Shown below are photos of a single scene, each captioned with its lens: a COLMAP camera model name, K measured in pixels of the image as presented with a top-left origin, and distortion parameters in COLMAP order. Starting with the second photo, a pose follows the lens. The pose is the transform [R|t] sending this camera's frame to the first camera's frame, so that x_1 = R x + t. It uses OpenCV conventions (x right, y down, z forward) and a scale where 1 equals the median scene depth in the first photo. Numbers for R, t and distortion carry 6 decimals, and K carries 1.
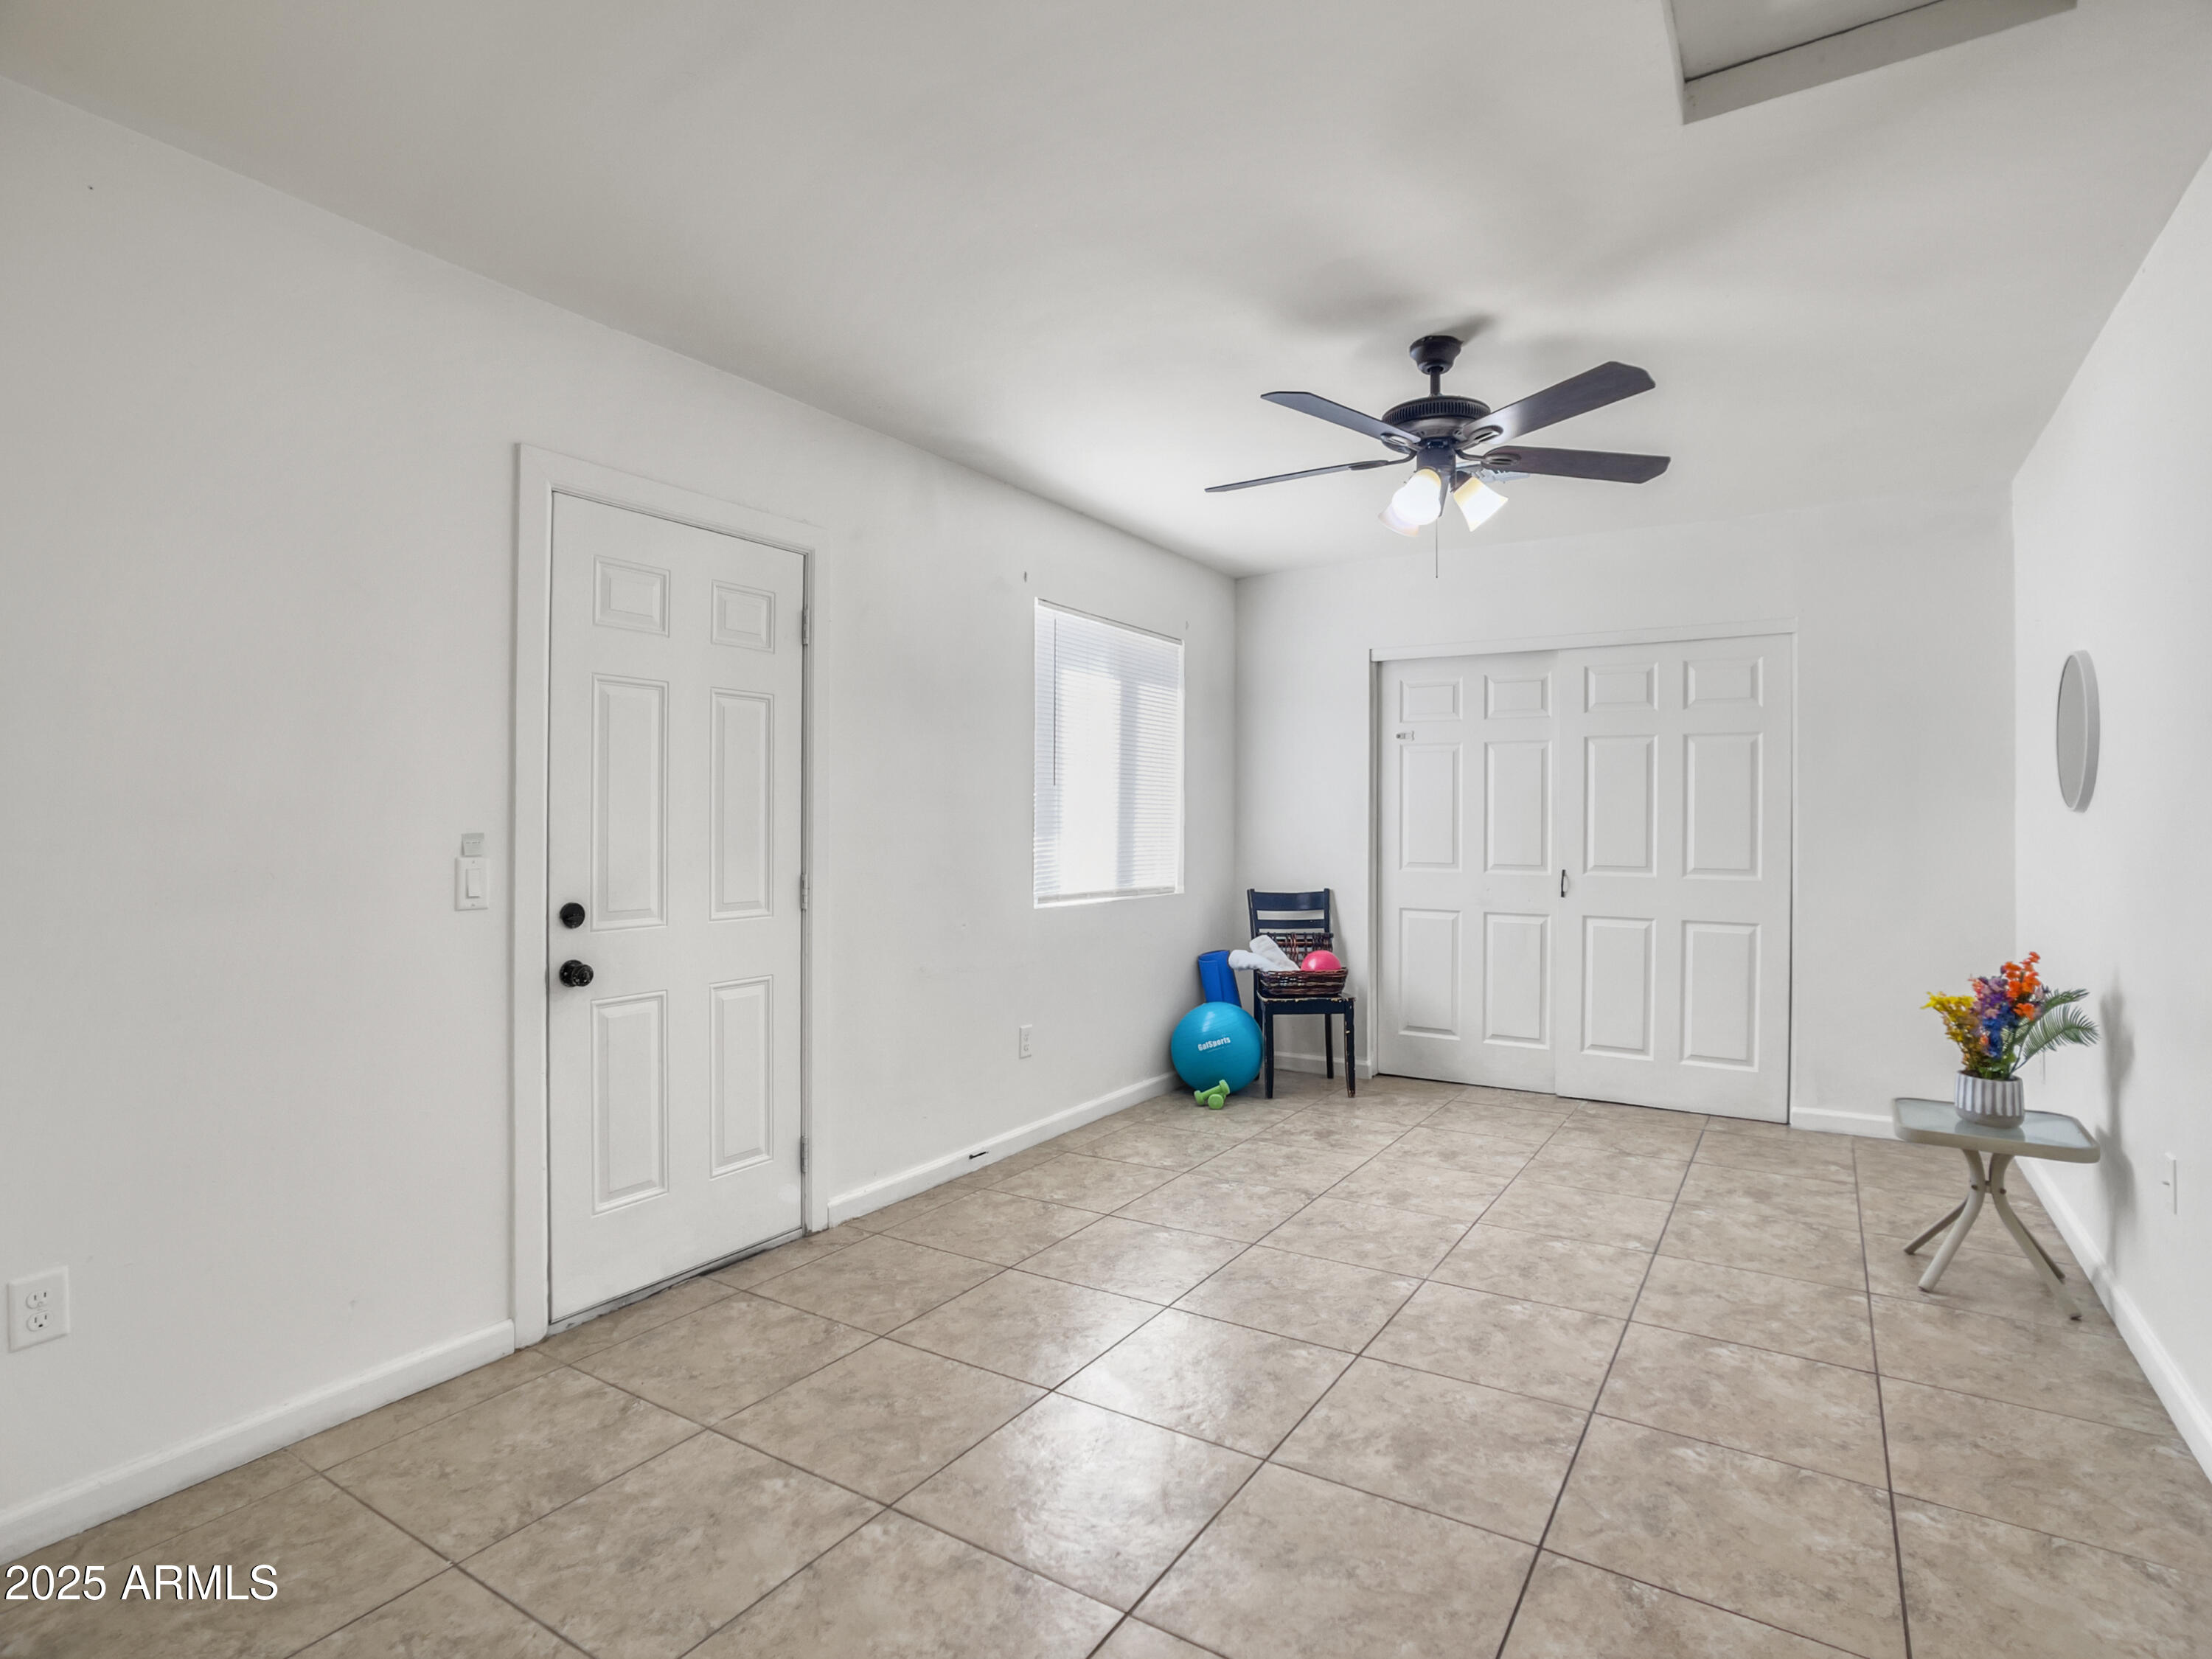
lens RADIAL K [[1102.1, 0, 1111.7], [0, 1102.1, 820.8], [0, 0, 1]] dist [-0.059706, 0.042895]
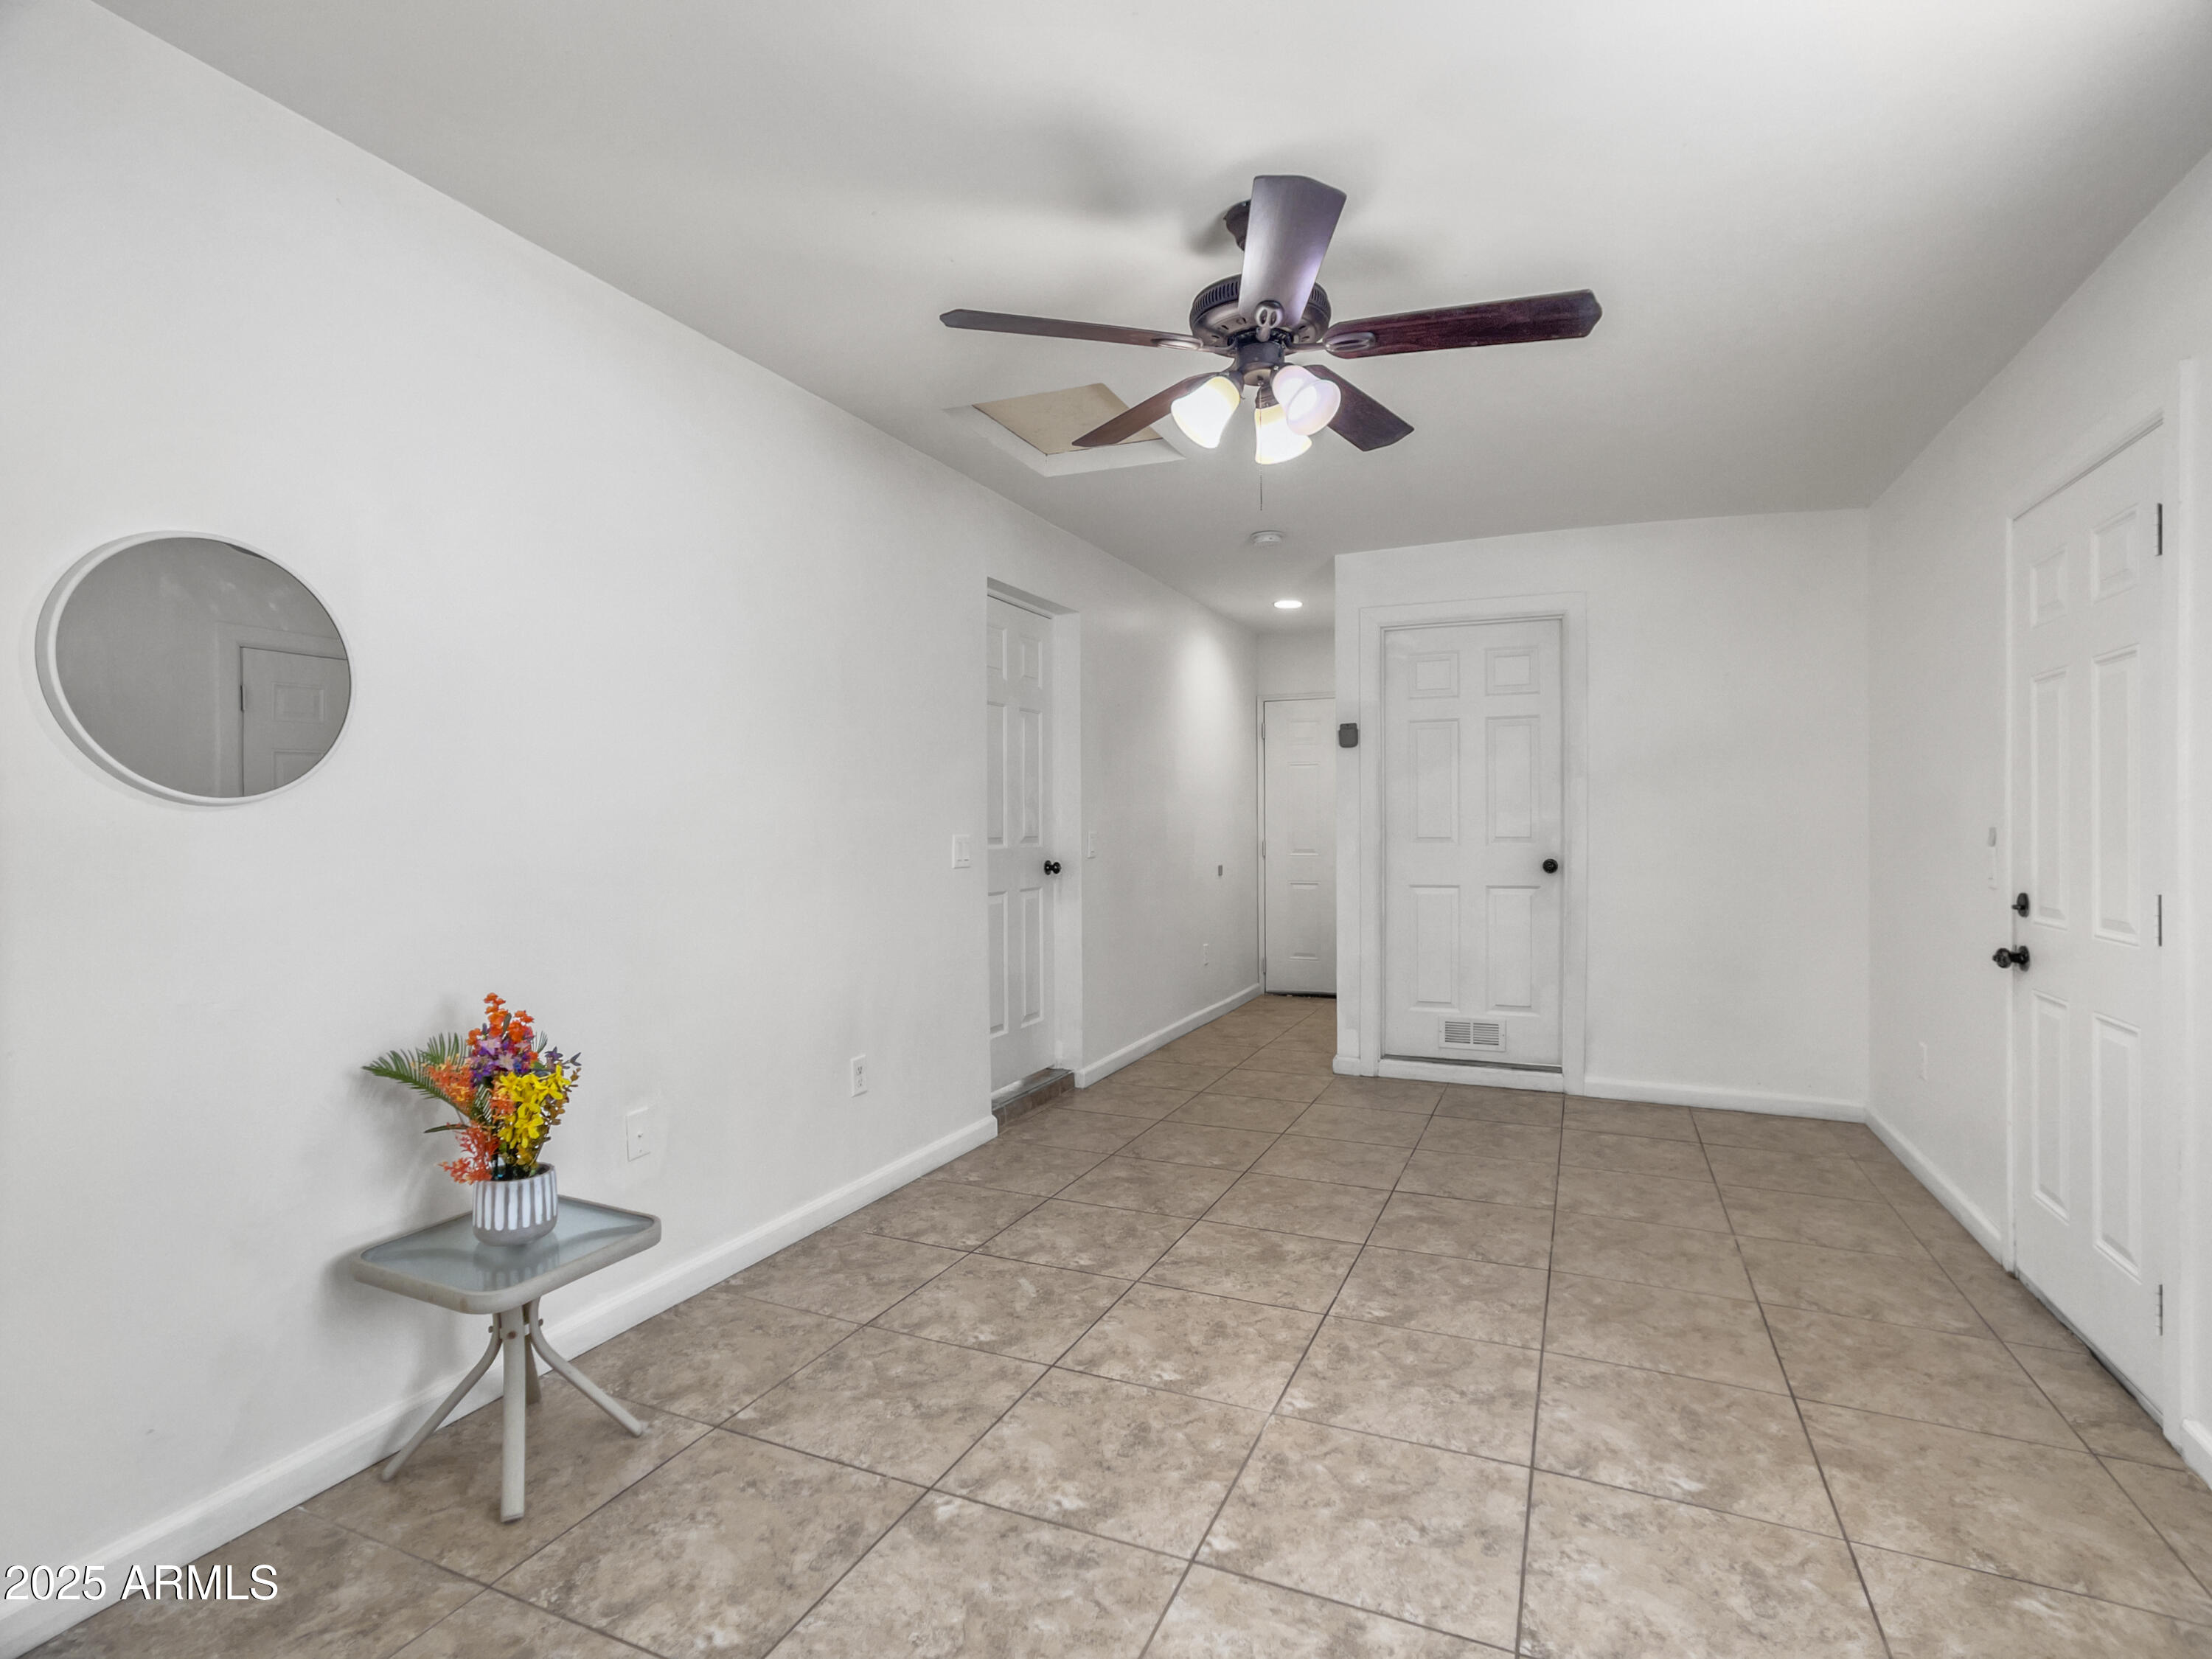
lens RADIAL K [[1102.1, 0, 1111.7], [0, 1102.1, 820.8], [0, 0, 1]] dist [-0.059706, 0.042895]
pose [[-0.985947, -0.000903, -0.167056, 0.603714], [-0.000935, 1.000000, 0.000113, 0.002904], [0.167056, 0.000267, -0.985947, 1.983466]]
